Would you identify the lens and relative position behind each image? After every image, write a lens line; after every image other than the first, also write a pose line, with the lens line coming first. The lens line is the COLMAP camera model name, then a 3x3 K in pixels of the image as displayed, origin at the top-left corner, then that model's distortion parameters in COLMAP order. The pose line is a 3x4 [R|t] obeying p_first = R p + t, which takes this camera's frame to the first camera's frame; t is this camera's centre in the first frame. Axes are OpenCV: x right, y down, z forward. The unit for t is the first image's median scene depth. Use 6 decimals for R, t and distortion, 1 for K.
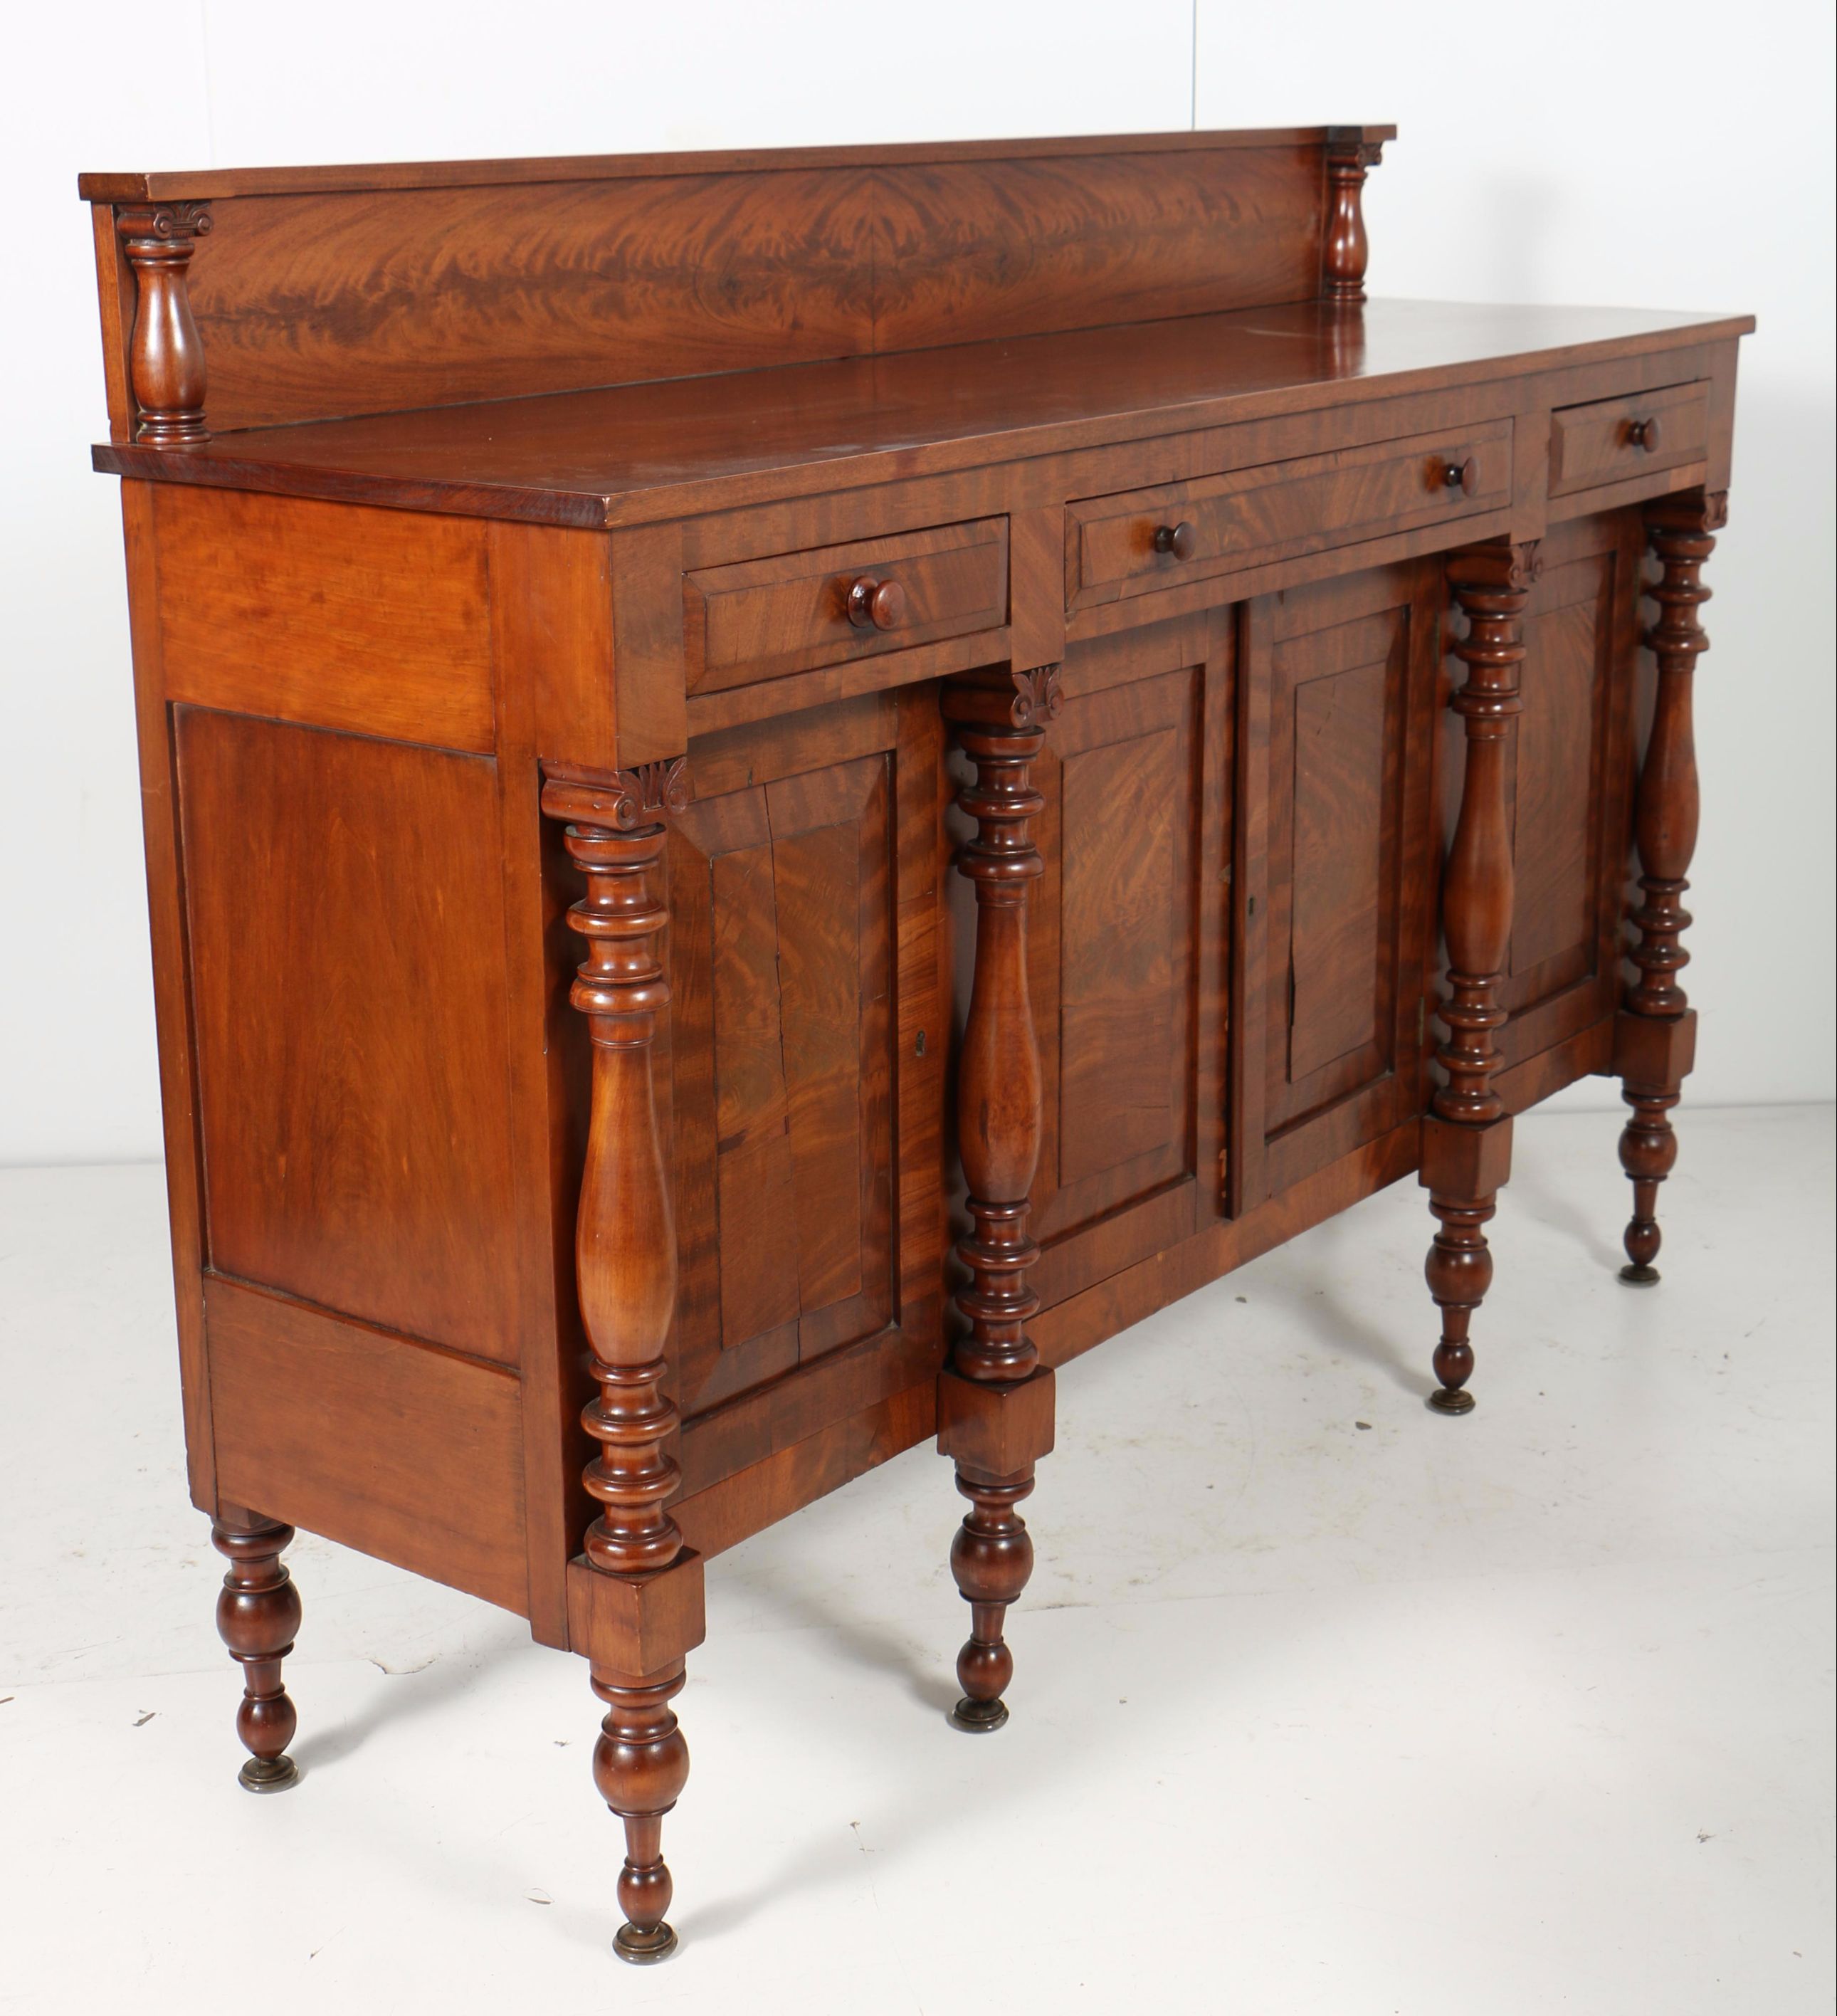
lens RADIAL K [[3278.4, 0, 915.7], [0, 3278.4, 939.7], [0, 0, 1]] dist [-0.016838, 0.031175]
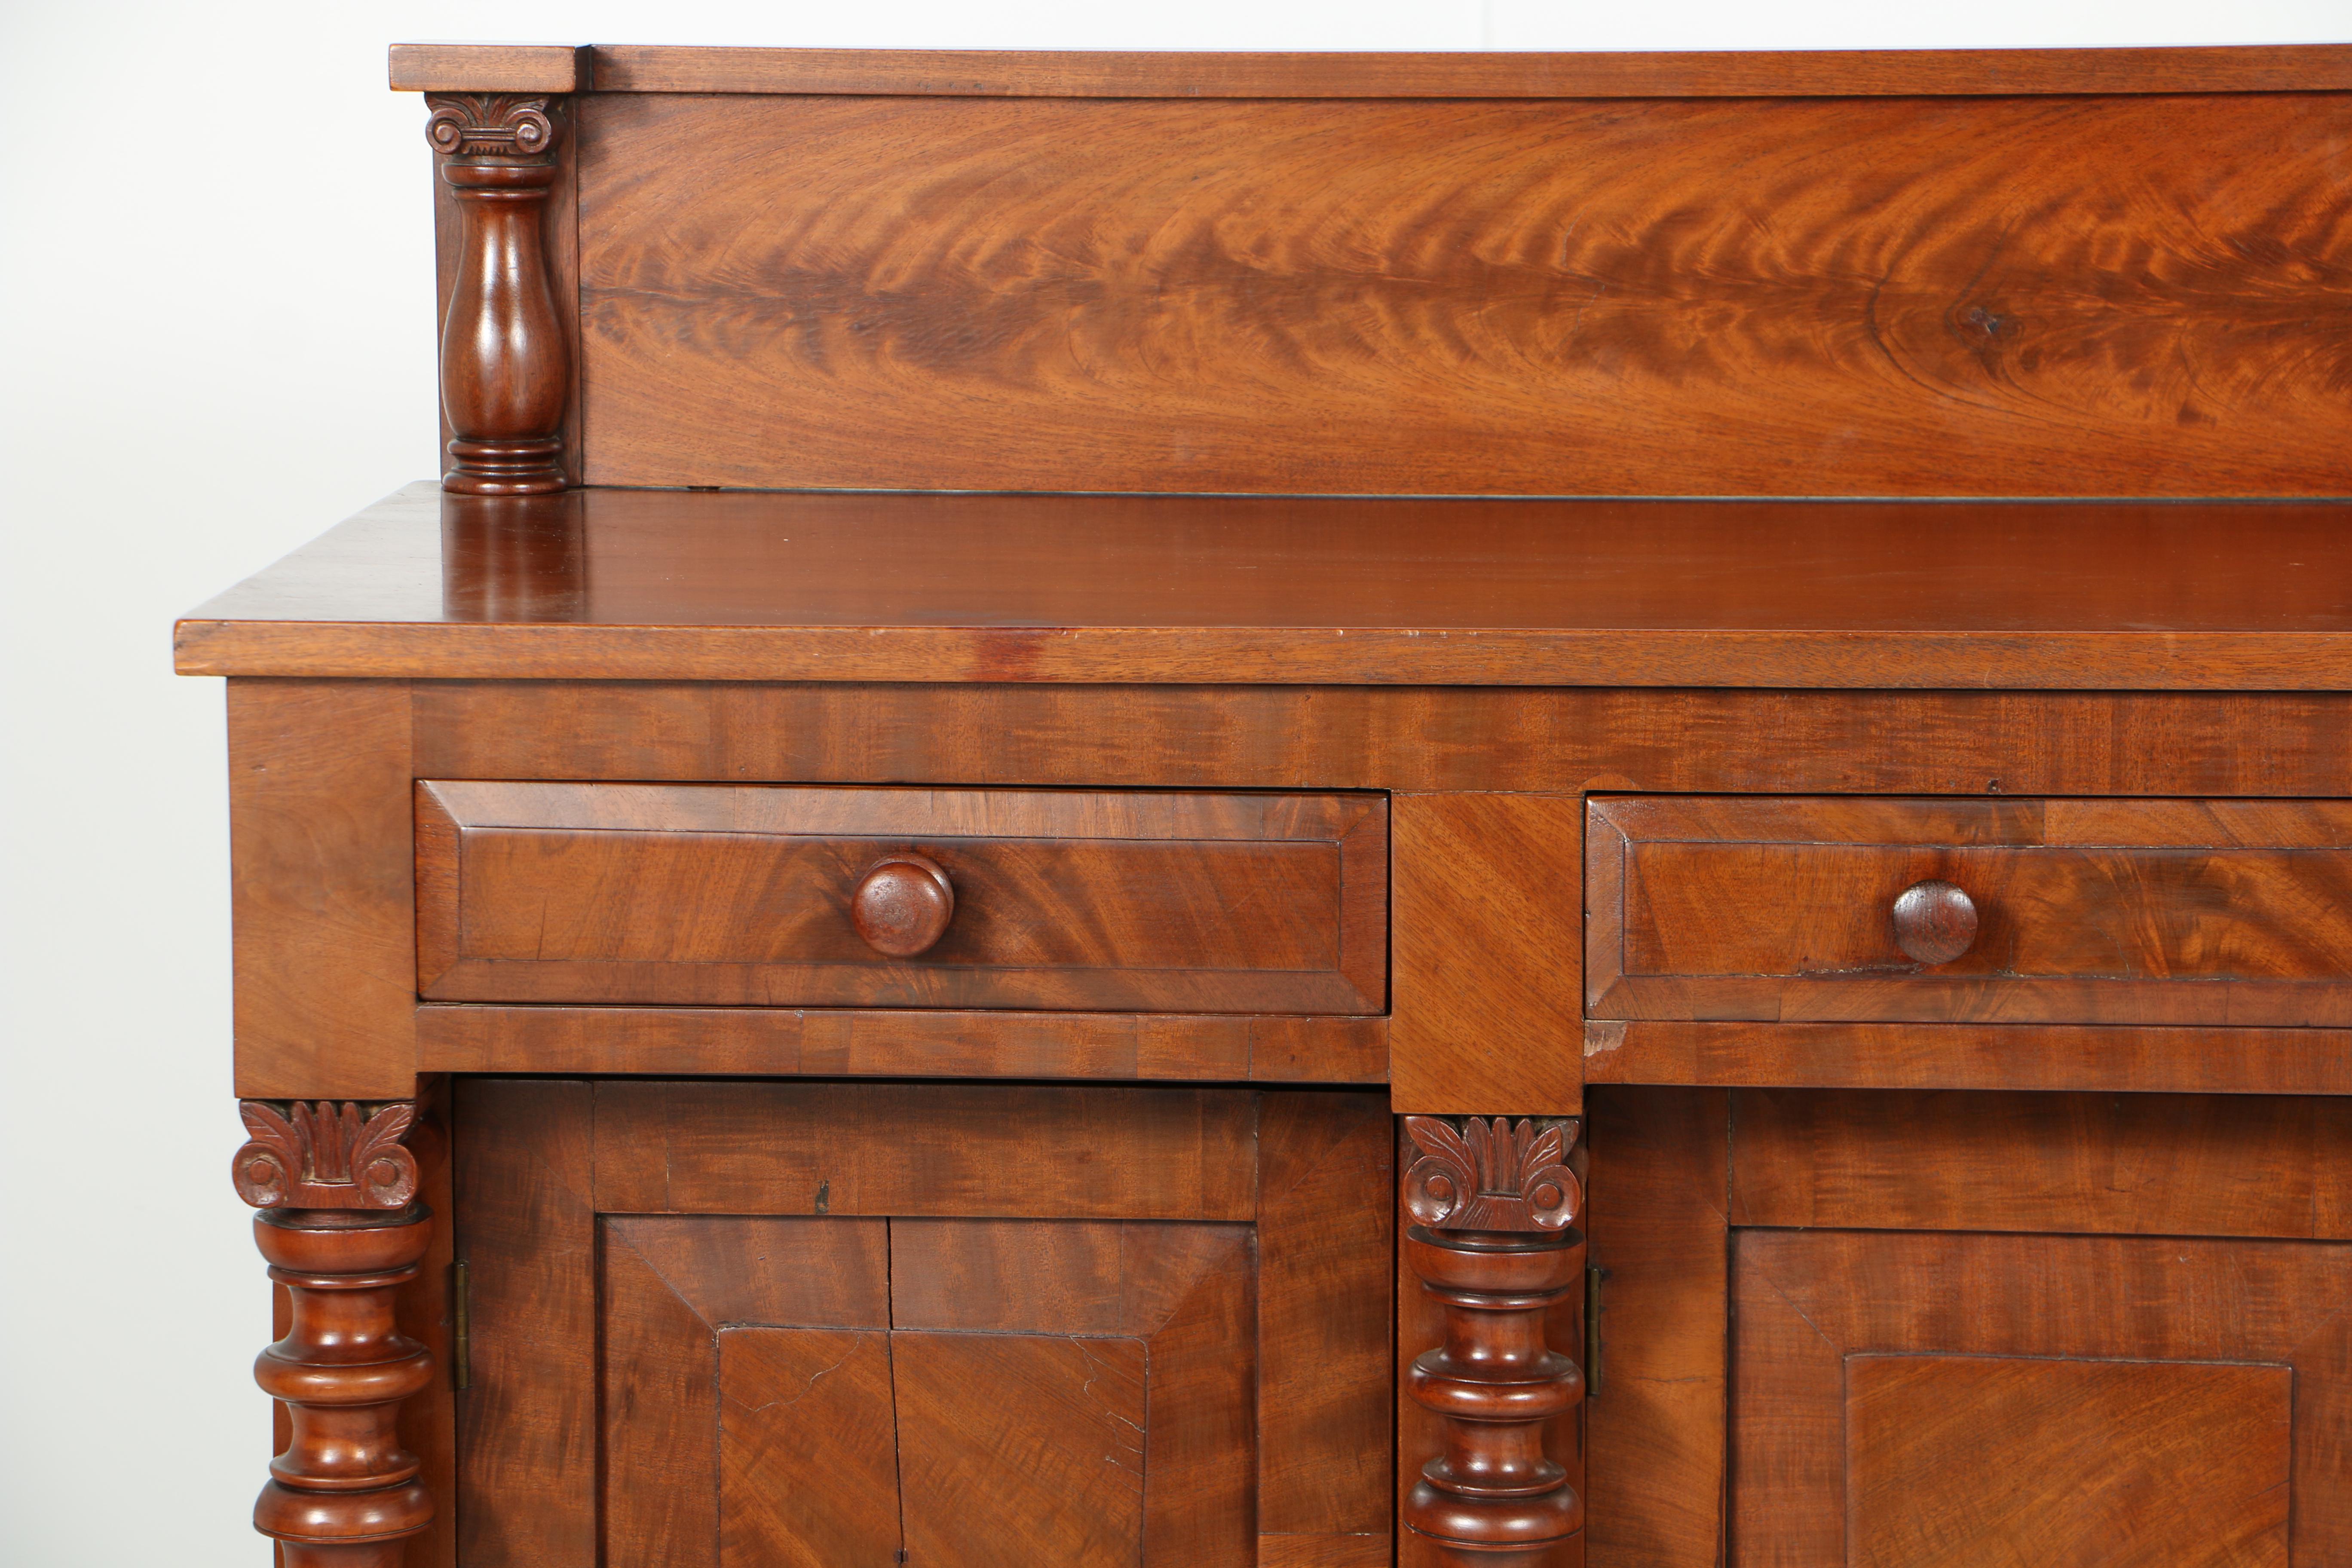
lens RADIAL K [[7167.4, 0, 1176.0], [0, 7167.4, 784.0], [0, 0, 1]] dist [0.598297, 1.683804]
pose [[0.560031, 0.125757, -0.818871, 0.823186], [-0.220625, 0.975358, -0.001098, -0.111434], [0.798555, 0.181279, 0.573976, 0.312861]]
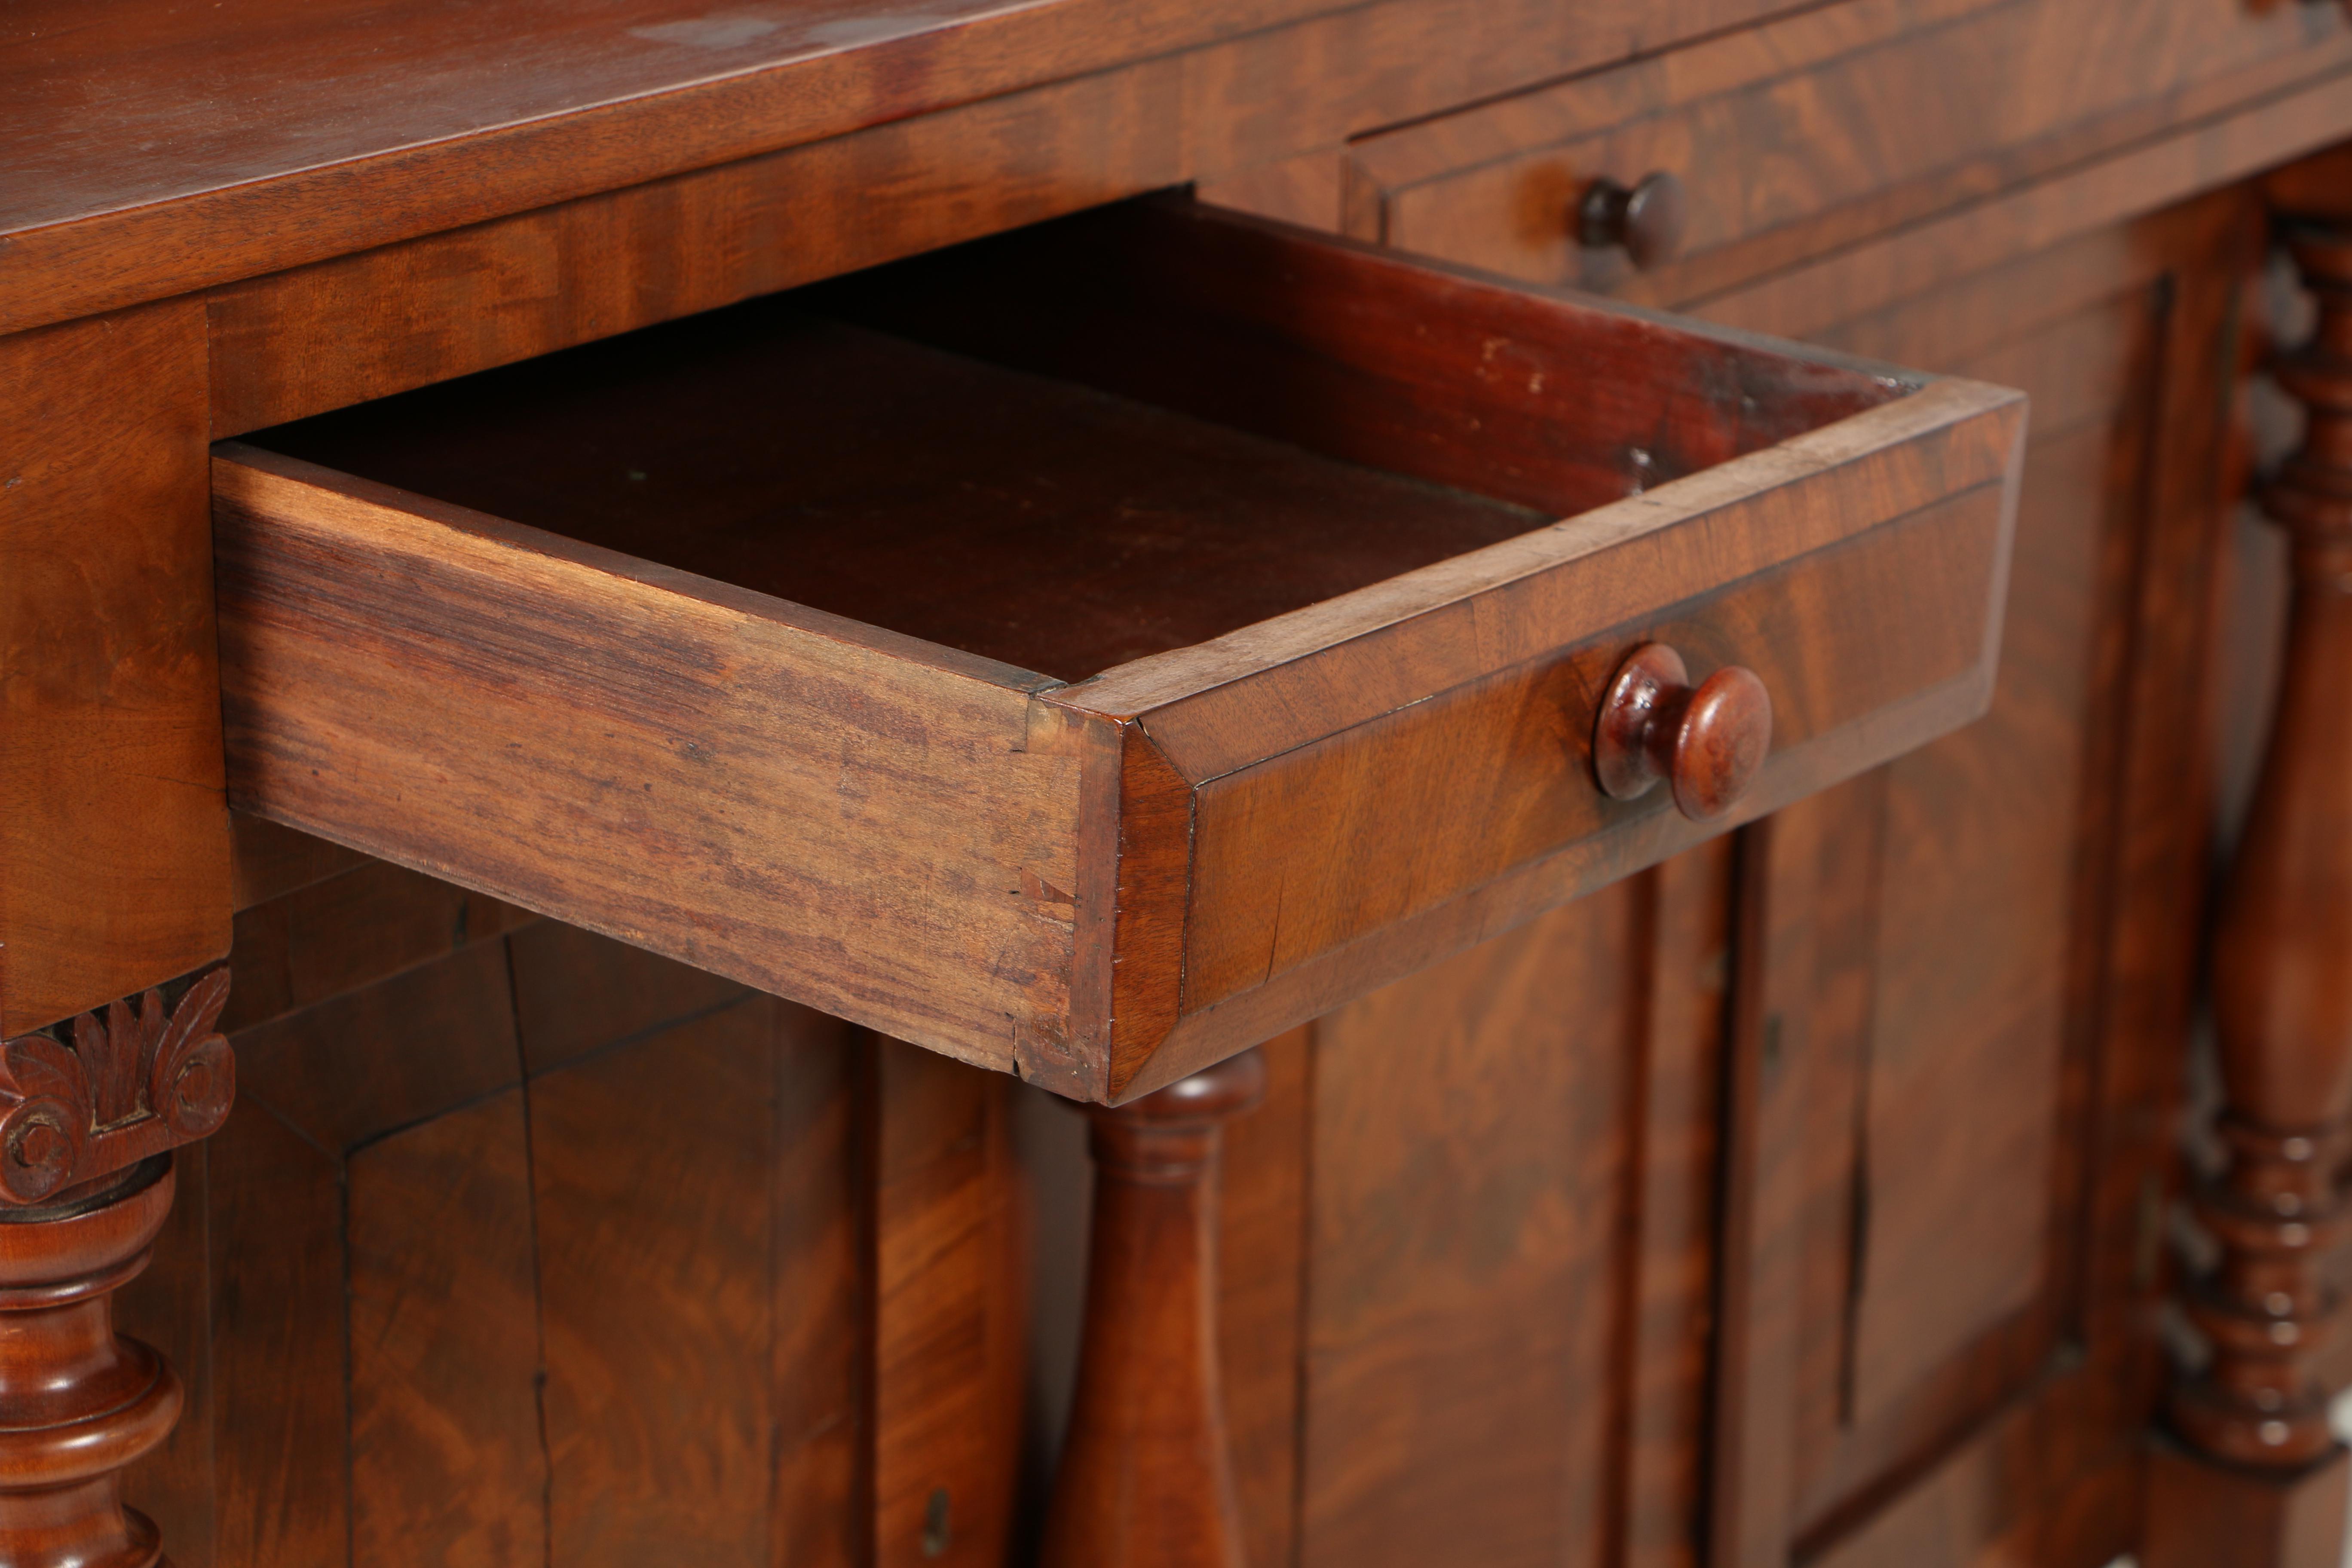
lens RADIAL K [[5538.3, 0, 1175.0], [0, 5538.3, 835.6], [0, 0, 1]] dist [0.368877, -0.298652]
pose [[0.999564, 0.020341, 0.021400, 0.013290], [-0.021879, 0.996999, 0.074254, -0.093809], [-0.019826, -0.074690, 0.997010, 0.336767]]
